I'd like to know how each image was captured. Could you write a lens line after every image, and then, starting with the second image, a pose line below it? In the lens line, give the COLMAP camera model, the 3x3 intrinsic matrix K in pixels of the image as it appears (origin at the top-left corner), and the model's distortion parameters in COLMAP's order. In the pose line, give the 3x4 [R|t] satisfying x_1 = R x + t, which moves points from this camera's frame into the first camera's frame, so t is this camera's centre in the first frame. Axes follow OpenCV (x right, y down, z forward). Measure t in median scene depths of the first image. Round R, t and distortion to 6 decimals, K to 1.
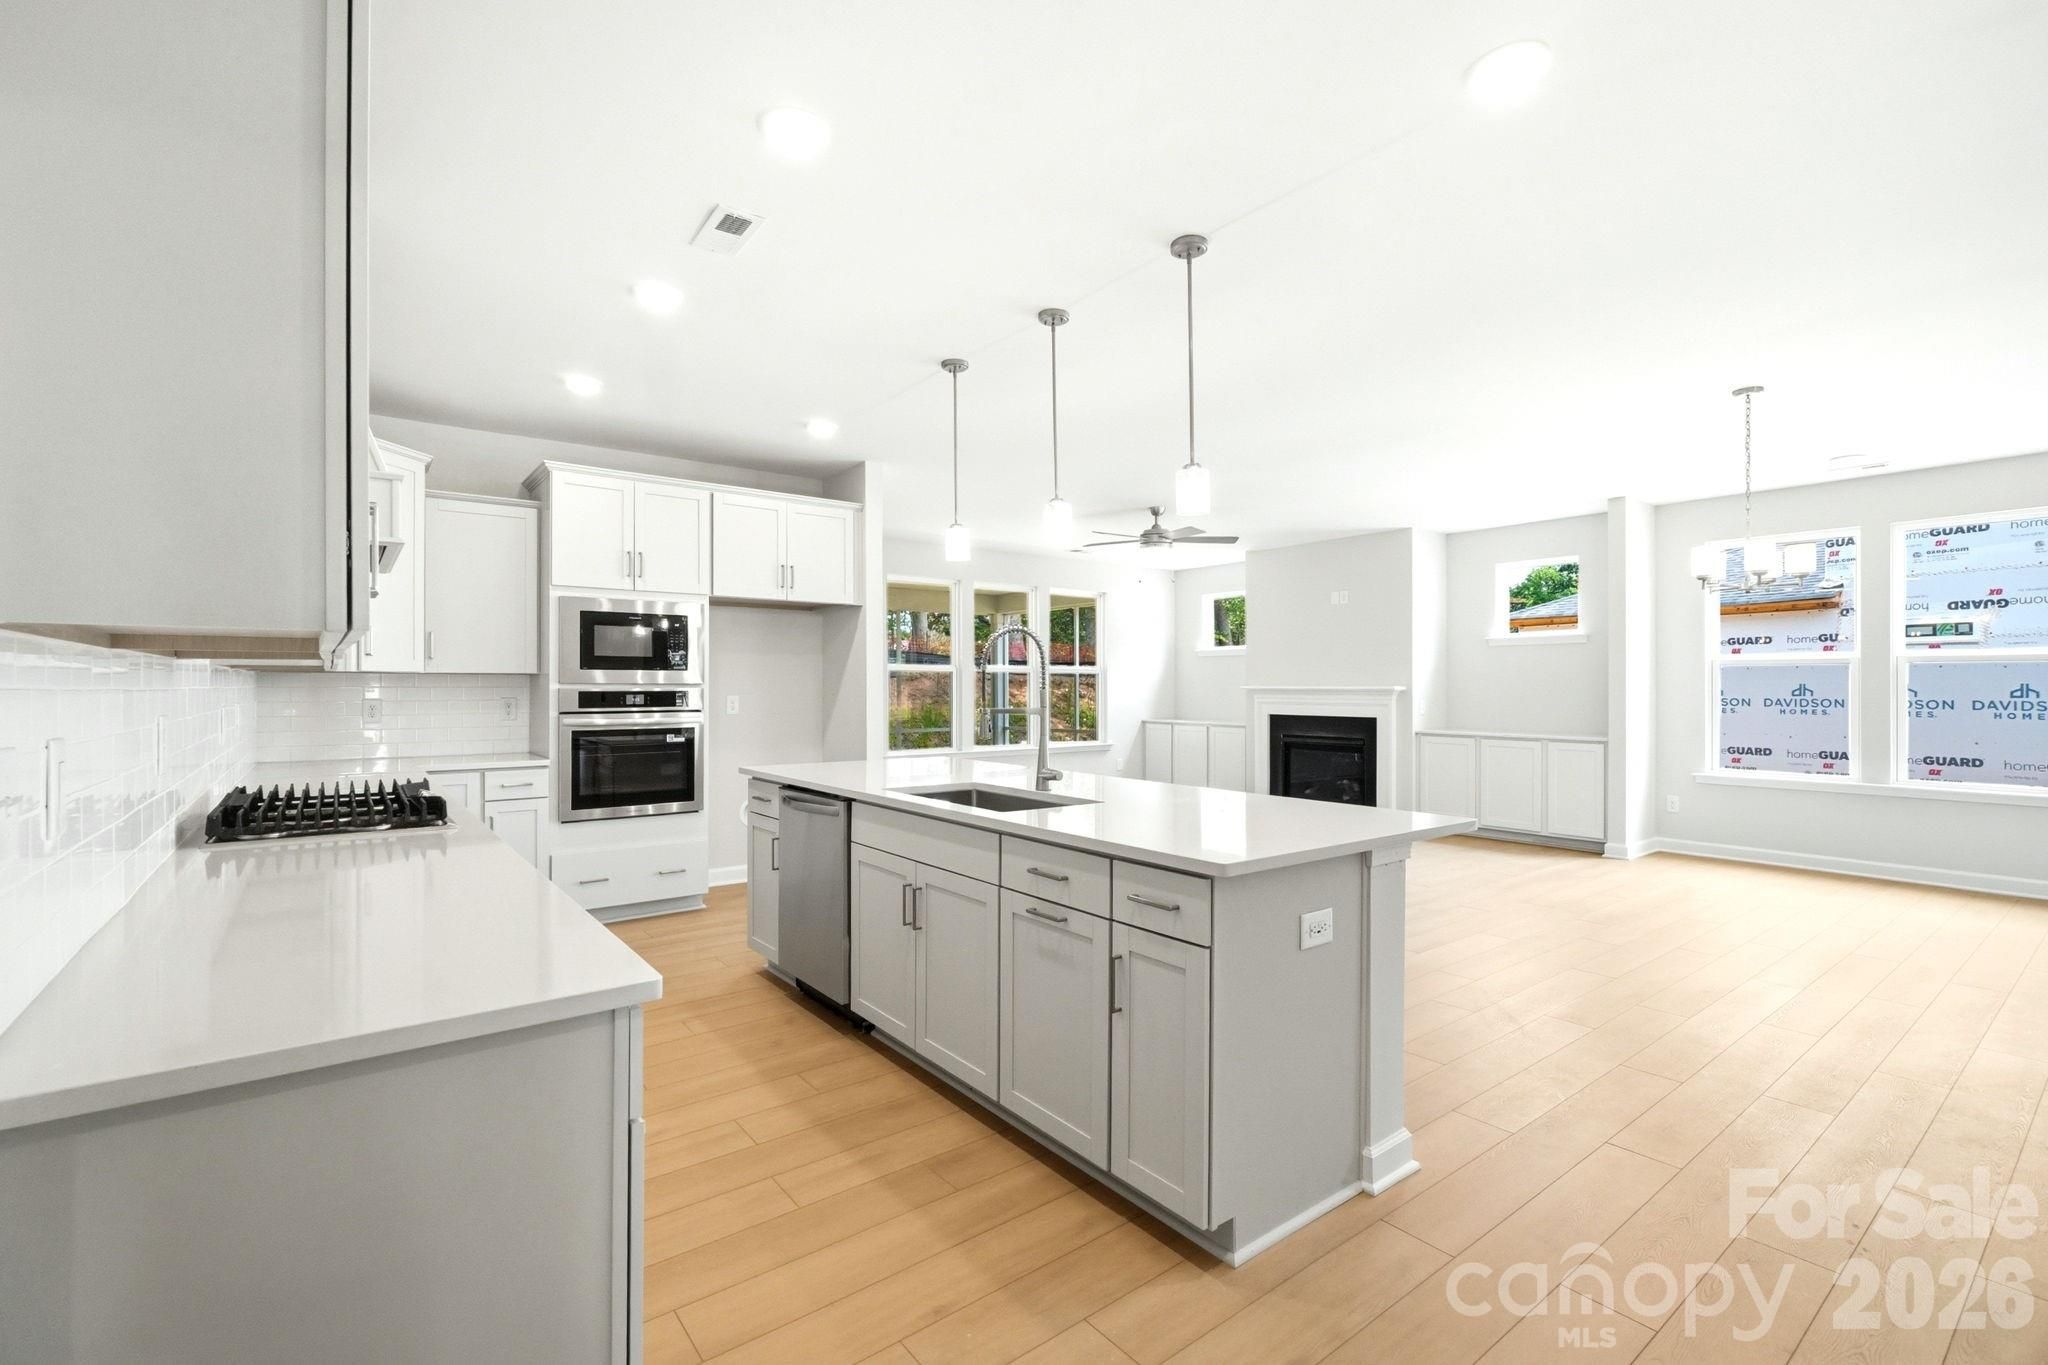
lens RADIAL K [[886.8, 0, 1016.9], [0, 886.8, 687.4], [0, 0, 1]] dist [-0.005068, -0.000249]
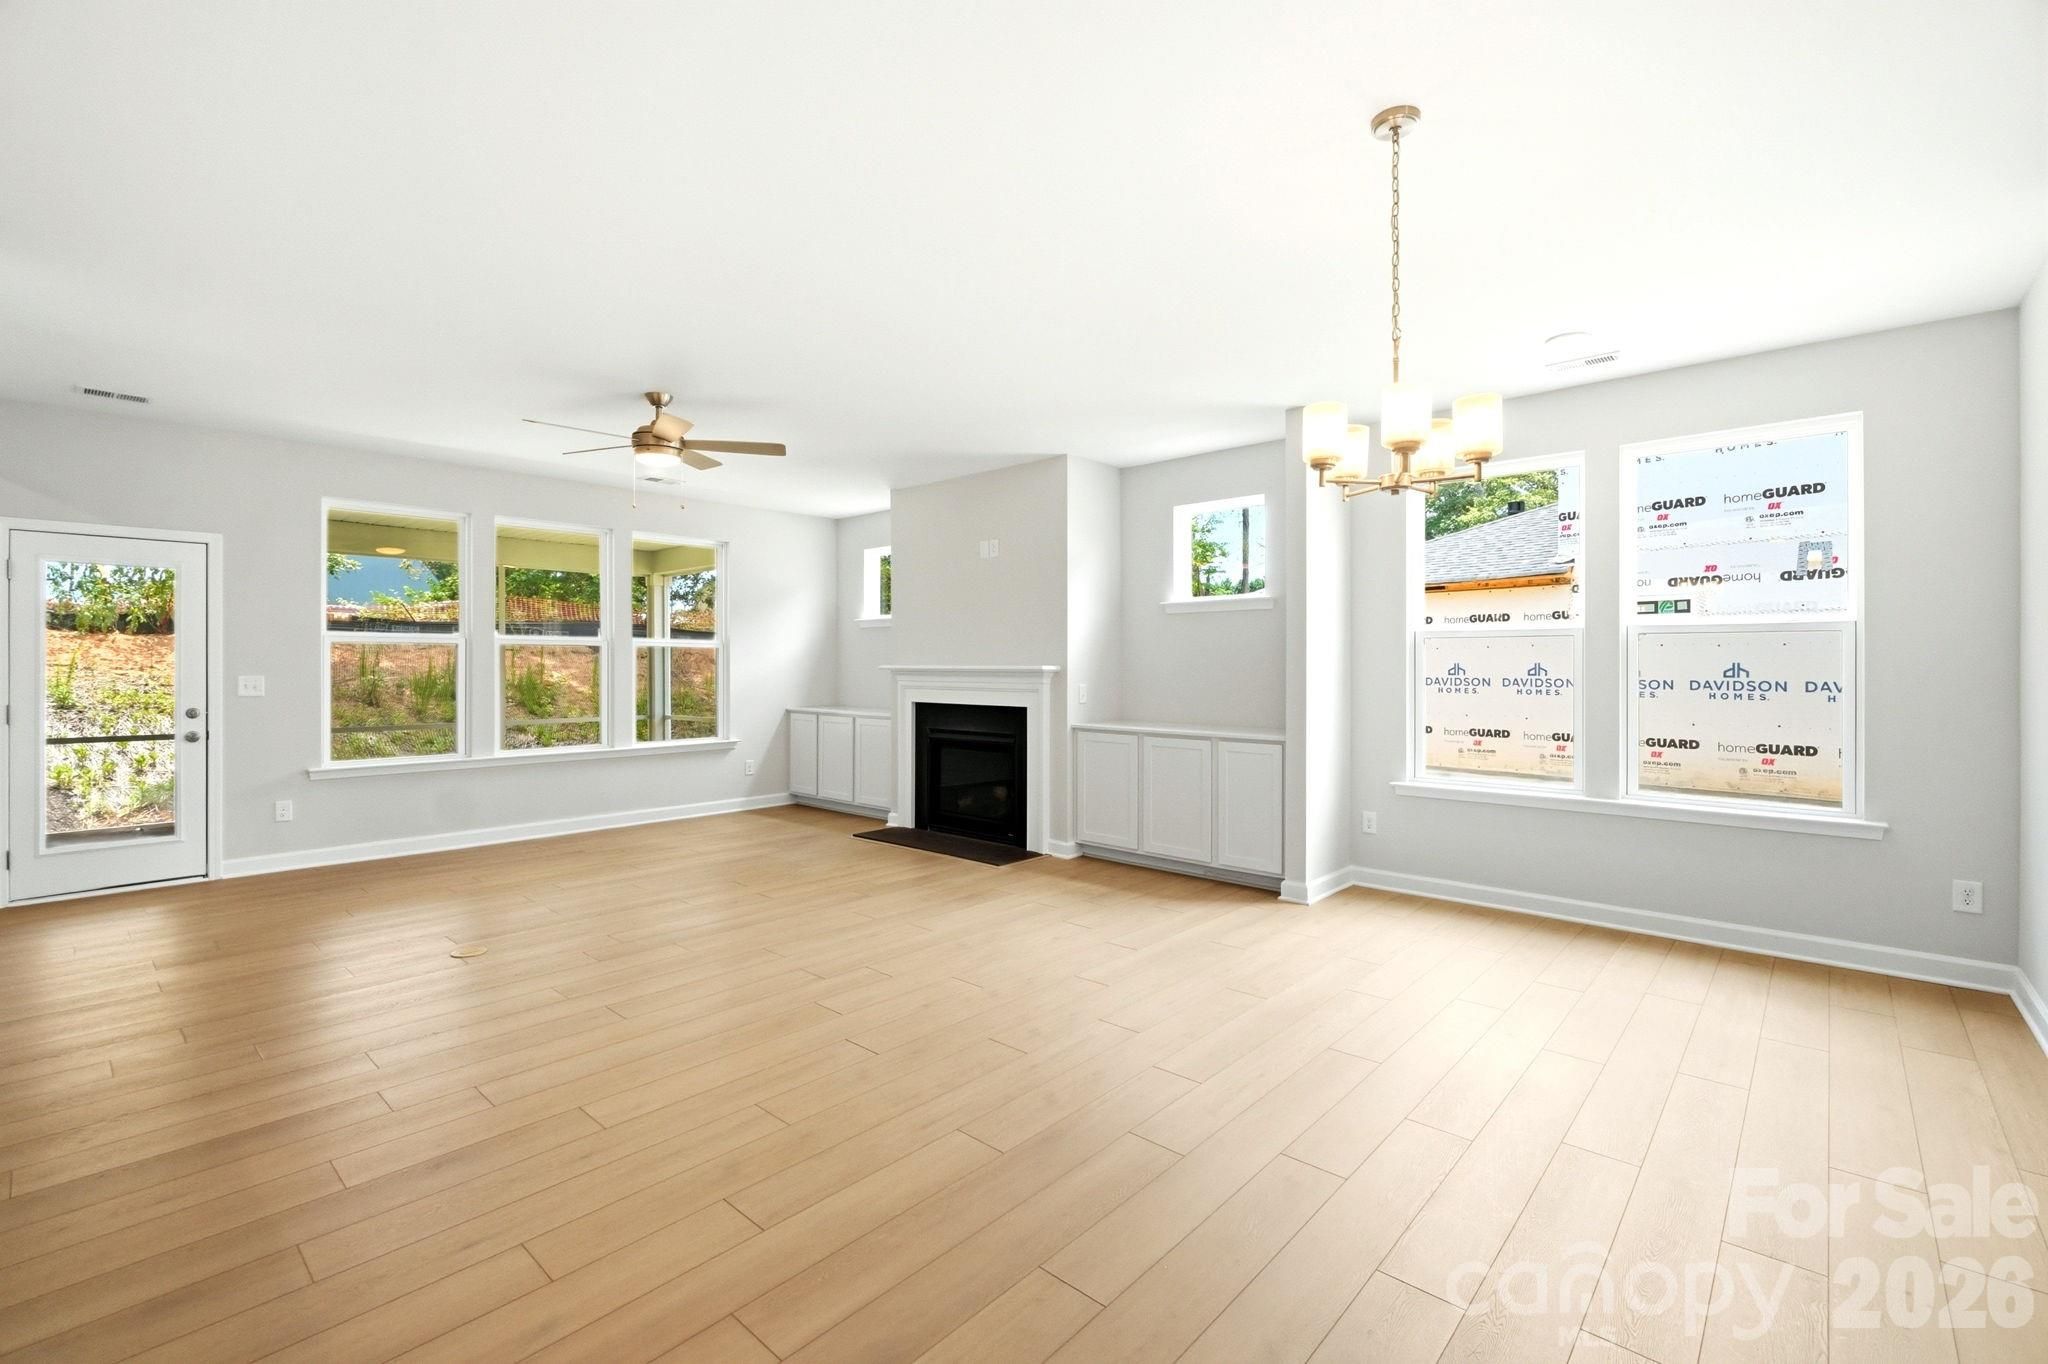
lens RADIAL K [[886.8, 0, 1016.3], [0, 886.8, 665.4], [0, 0, 1]] dist [-0.005068, -0.000249]
pose [[0.982863, 0.000501, 0.184339, 0.254302], [-0.000436, 1.000000, -0.000394, -0.001044], [-0.184339, 0.000307, 0.982863, 0.259801]]
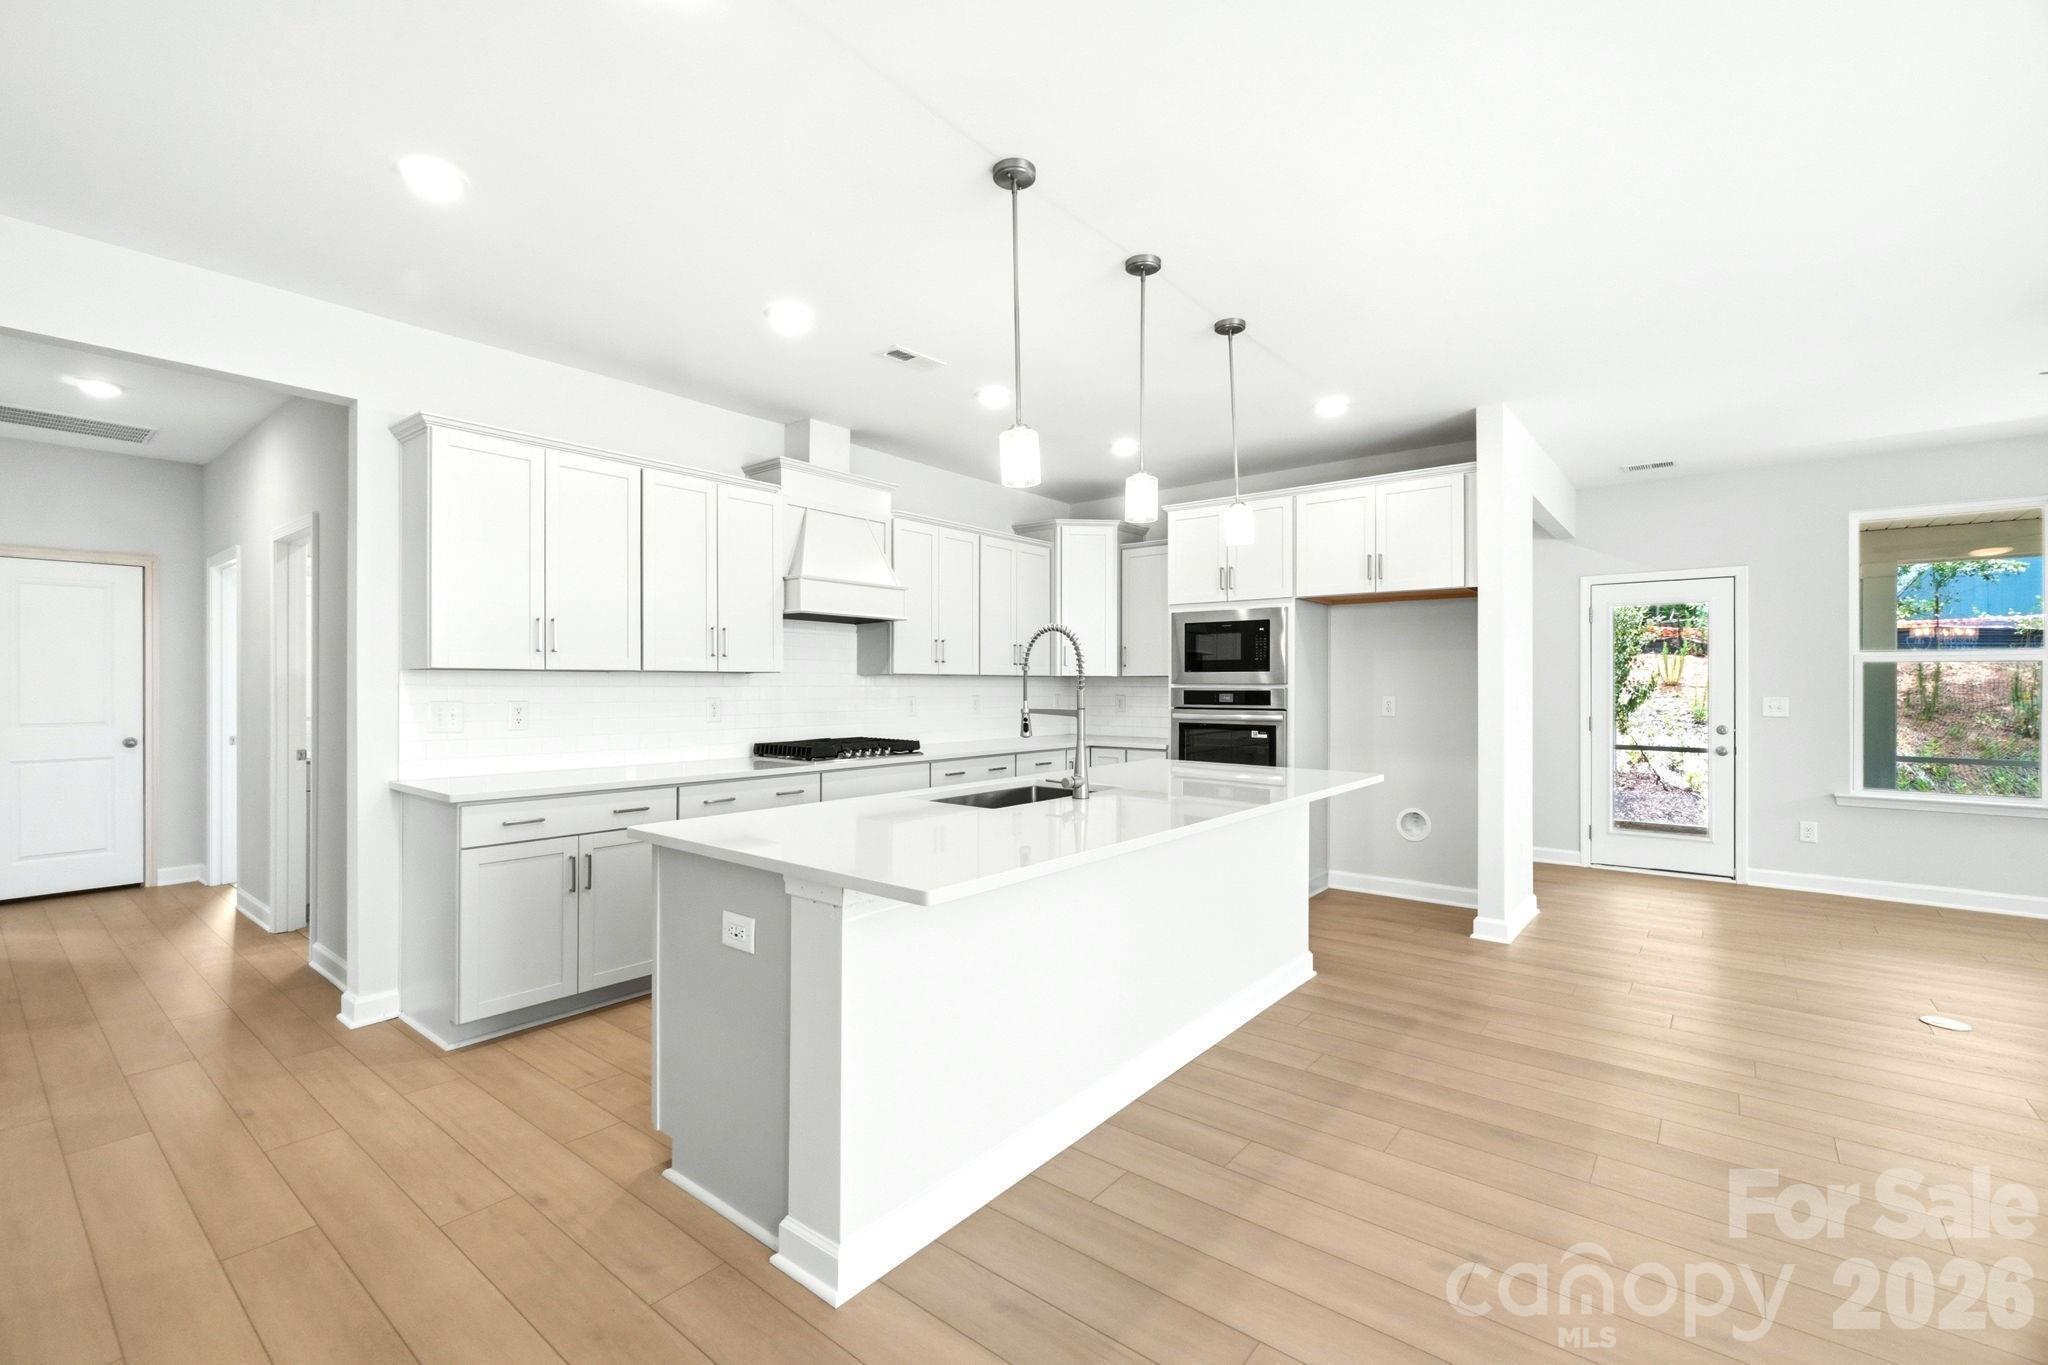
lens RADIAL K [[886.8, 0, 1009.5], [0, 886.8, 683.9], [0, 0, 1]] dist [-0.005068, -0.000249]
pose [[0.239380, -0.000970, -0.970925, 0.346703], [-0.002543, 0.999995, -0.001626, -0.000963], [0.970923, 0.002858, 0.239377, 0.267418]]
